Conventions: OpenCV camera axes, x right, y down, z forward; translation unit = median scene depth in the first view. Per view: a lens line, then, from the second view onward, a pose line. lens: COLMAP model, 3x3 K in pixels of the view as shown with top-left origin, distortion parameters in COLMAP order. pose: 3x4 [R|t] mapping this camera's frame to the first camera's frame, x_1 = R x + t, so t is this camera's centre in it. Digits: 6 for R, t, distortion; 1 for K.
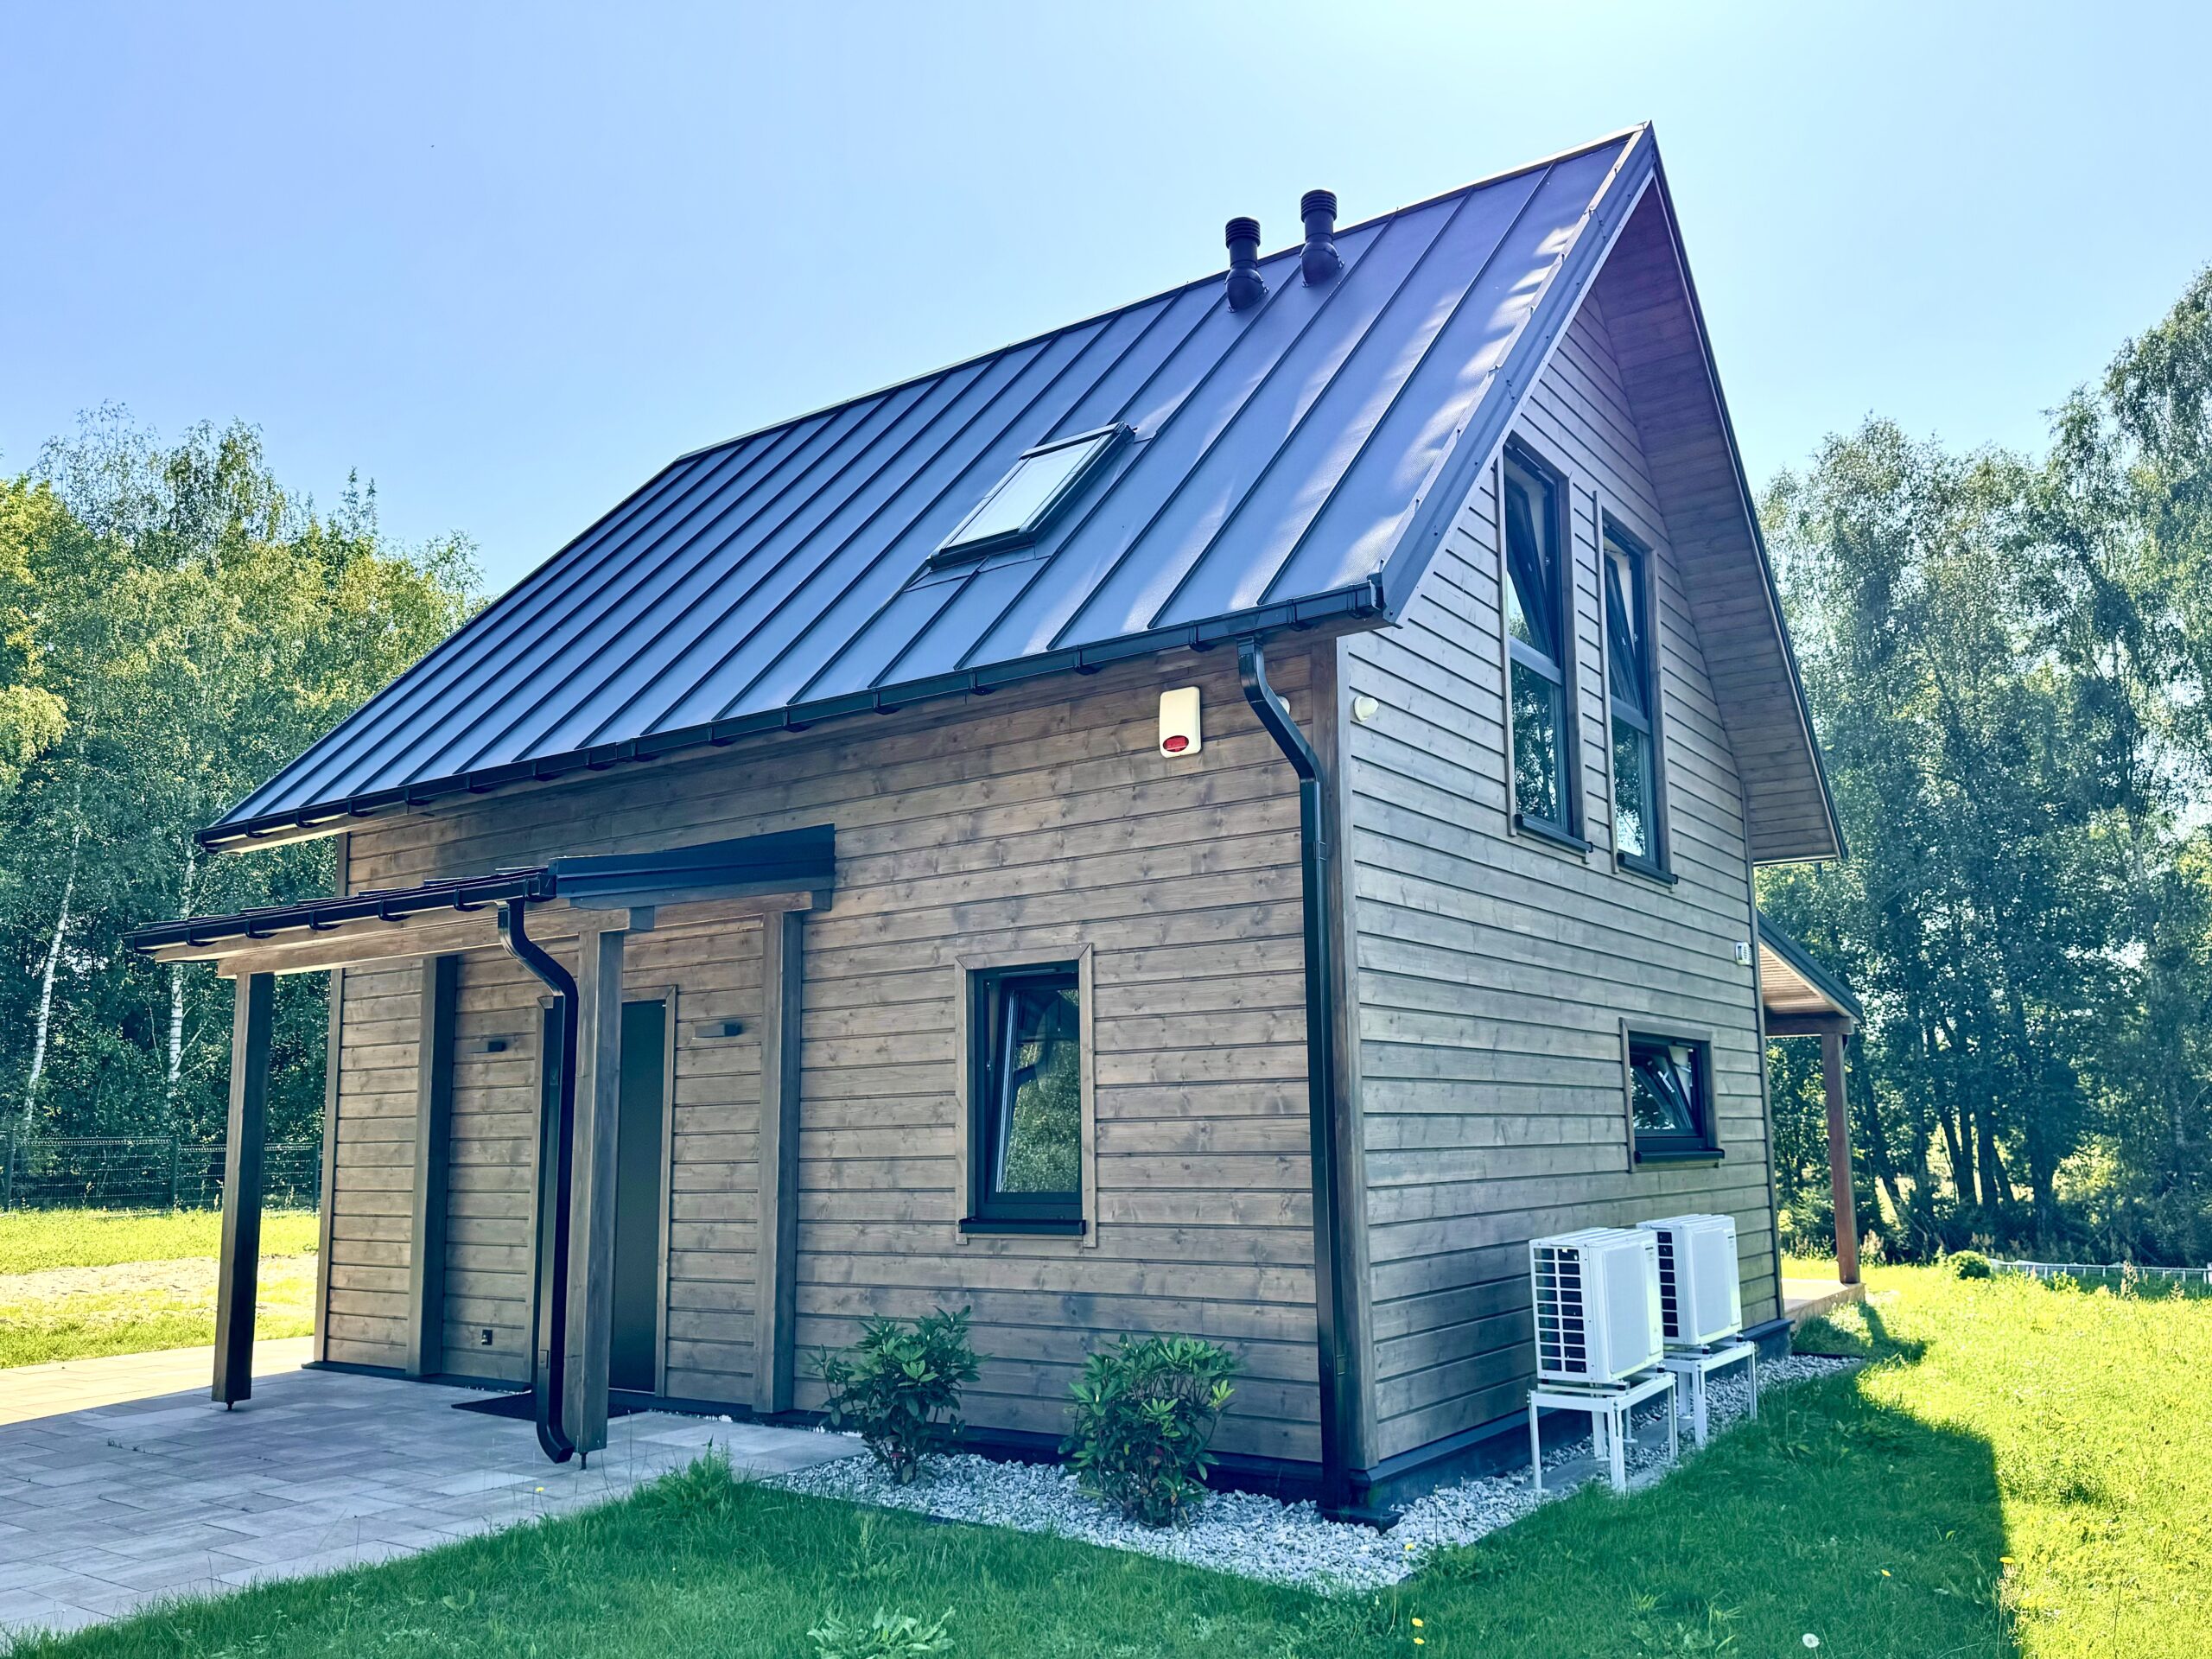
lens RADIAL K [[1740.1, 0, 1107.4], [0, 1740.1, 835.4], [0, 0, 1]] dist [0.007452, -0.007968]
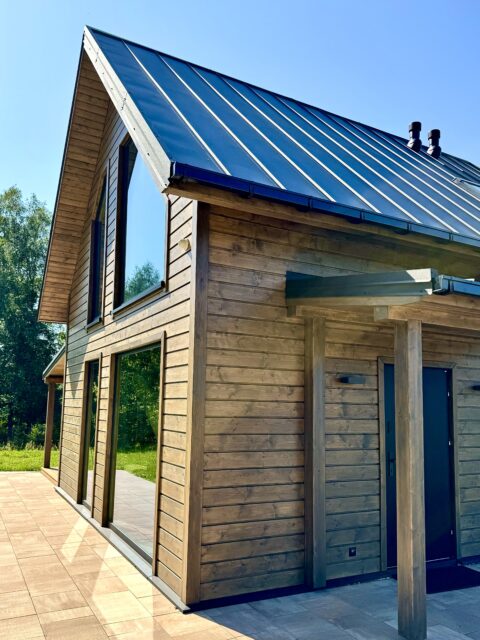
lens RADIAL K [[520.6, 0, 240.3], [0, 520.6, 320.9], [0, 0, 1]] dist [0.003666, -0.002245]
pose [[0.460322, 0.167328, 0.871840, -0.858726], [-0.186861, 0.978337, -0.089107, 0.130009], [-0.867863, -0.121895, 0.481618, 0.852386]]
